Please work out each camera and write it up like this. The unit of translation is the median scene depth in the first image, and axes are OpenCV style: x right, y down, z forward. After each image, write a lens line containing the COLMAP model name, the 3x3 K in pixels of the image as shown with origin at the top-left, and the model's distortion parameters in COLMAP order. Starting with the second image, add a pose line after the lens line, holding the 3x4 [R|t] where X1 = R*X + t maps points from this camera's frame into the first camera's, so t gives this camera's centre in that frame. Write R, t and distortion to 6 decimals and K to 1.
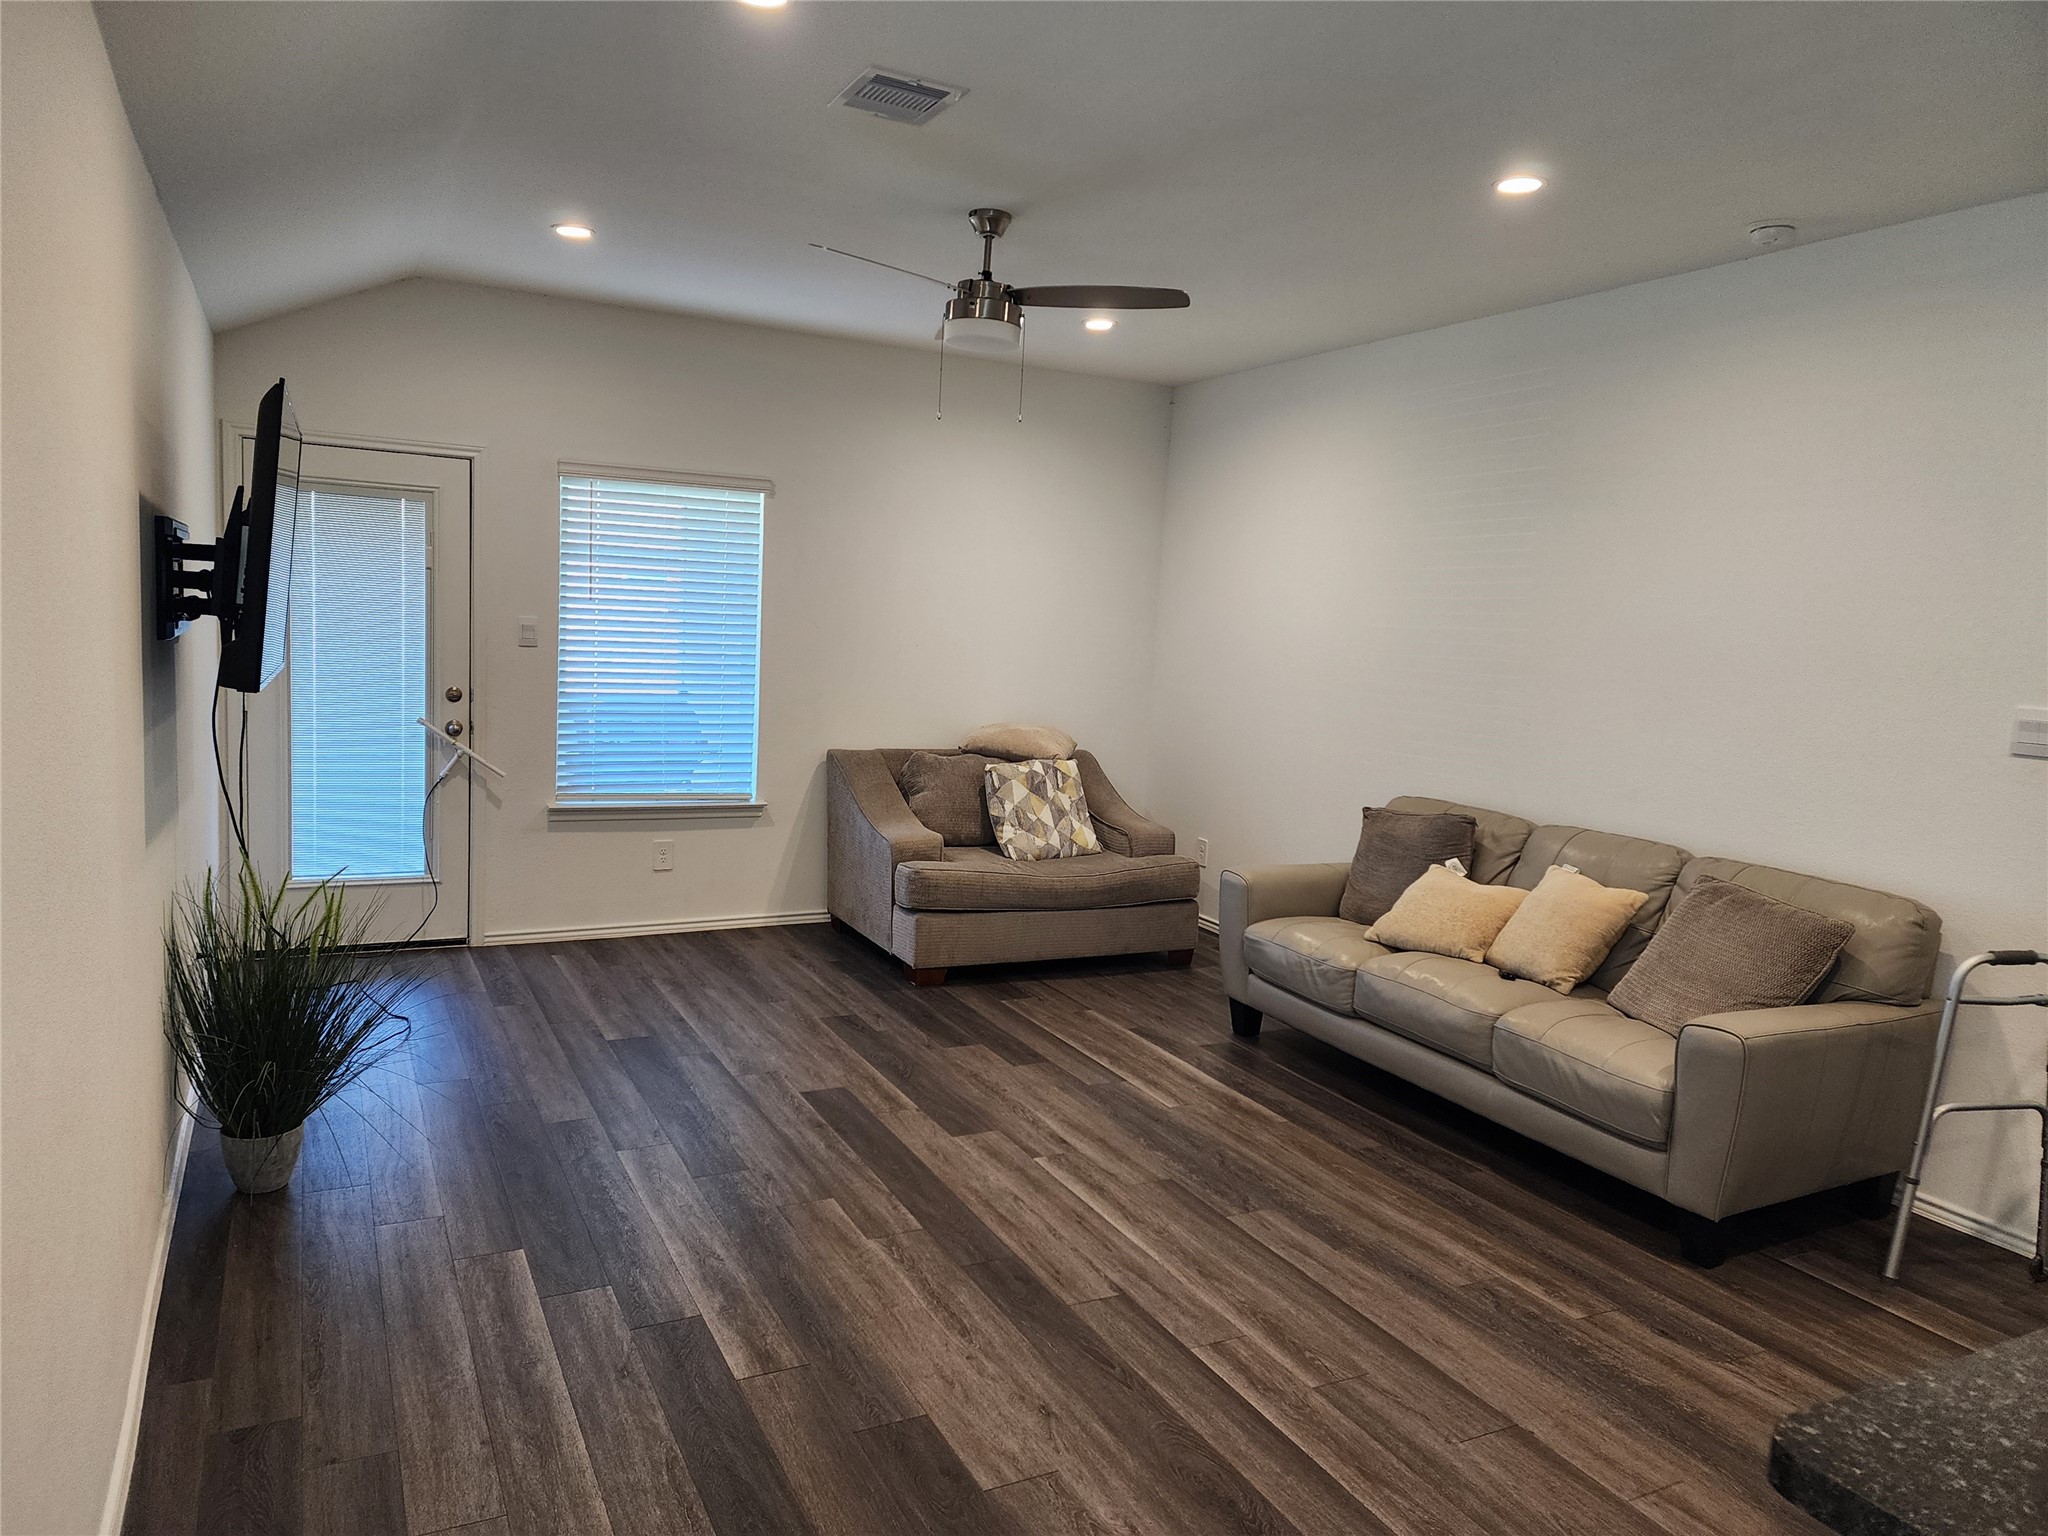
lens RADIAL K [[1387.4, 0, 1016.3], [0, 1387.4, 771.6], [0, 0, 1]] dist [0.073220, -0.079156]
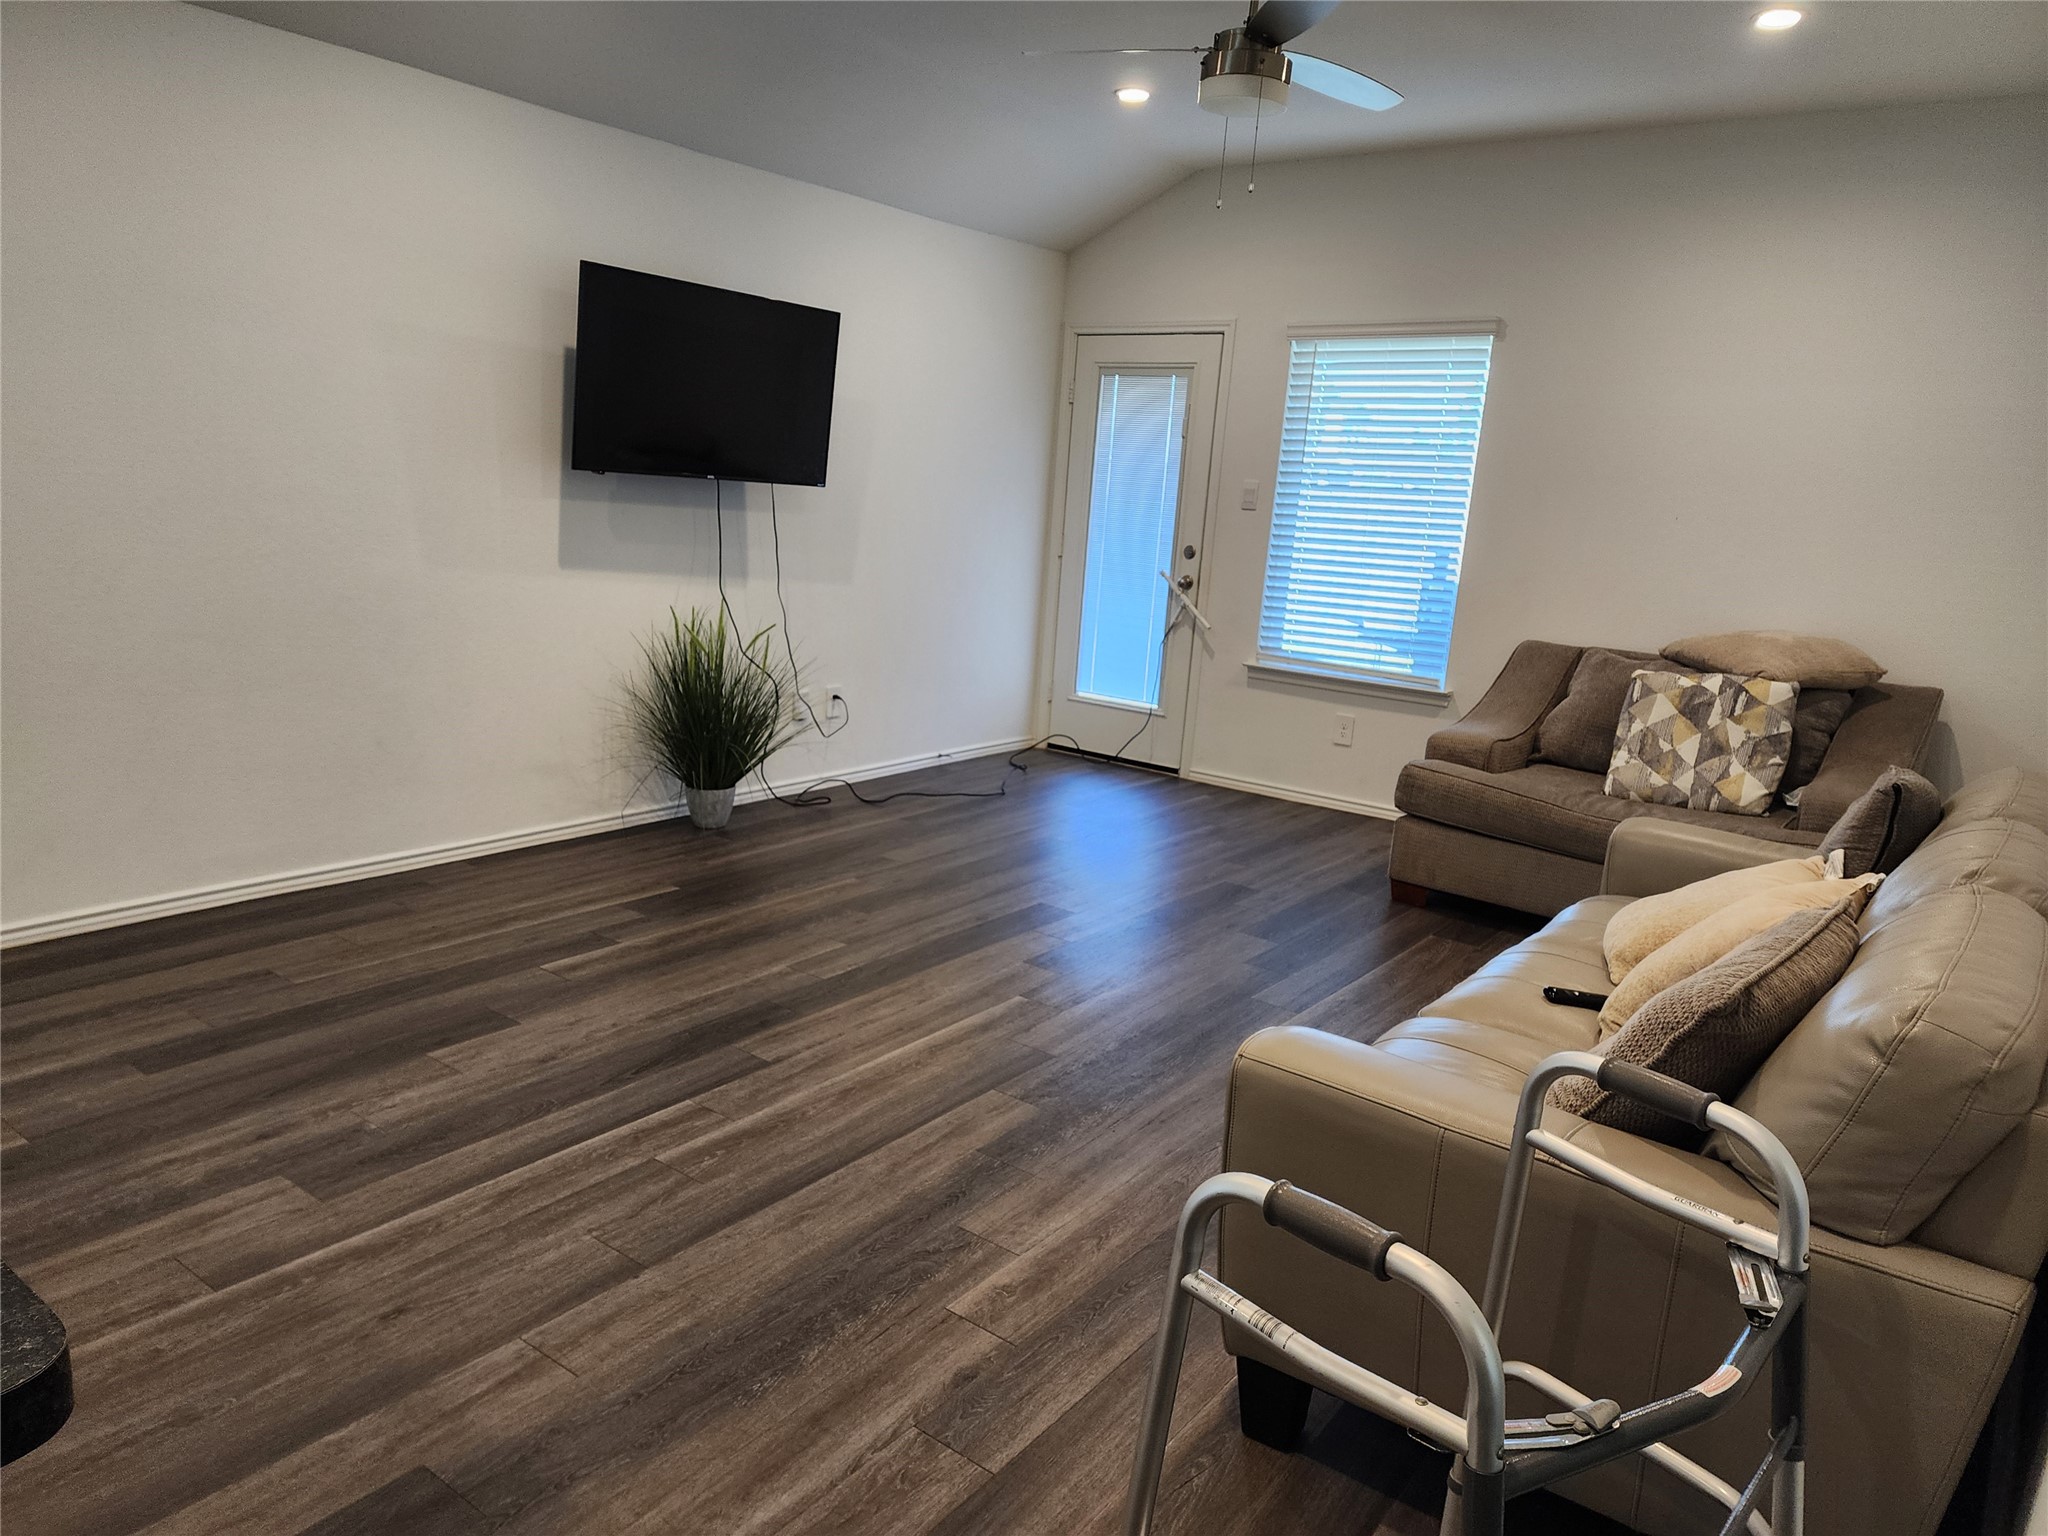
lens RADIAL K [[1387.4, 0, 993.1], [0, 1387.4, 796.7], [0, 0, 1]] dist [0.073220, -0.079156]
pose [[0.433190, 0.183841, -0.882354, 0.572049], [-0.146616, 0.980310, 0.132270, 0.013990], [0.889298, 0.072069, 0.451614, 0.380988]]
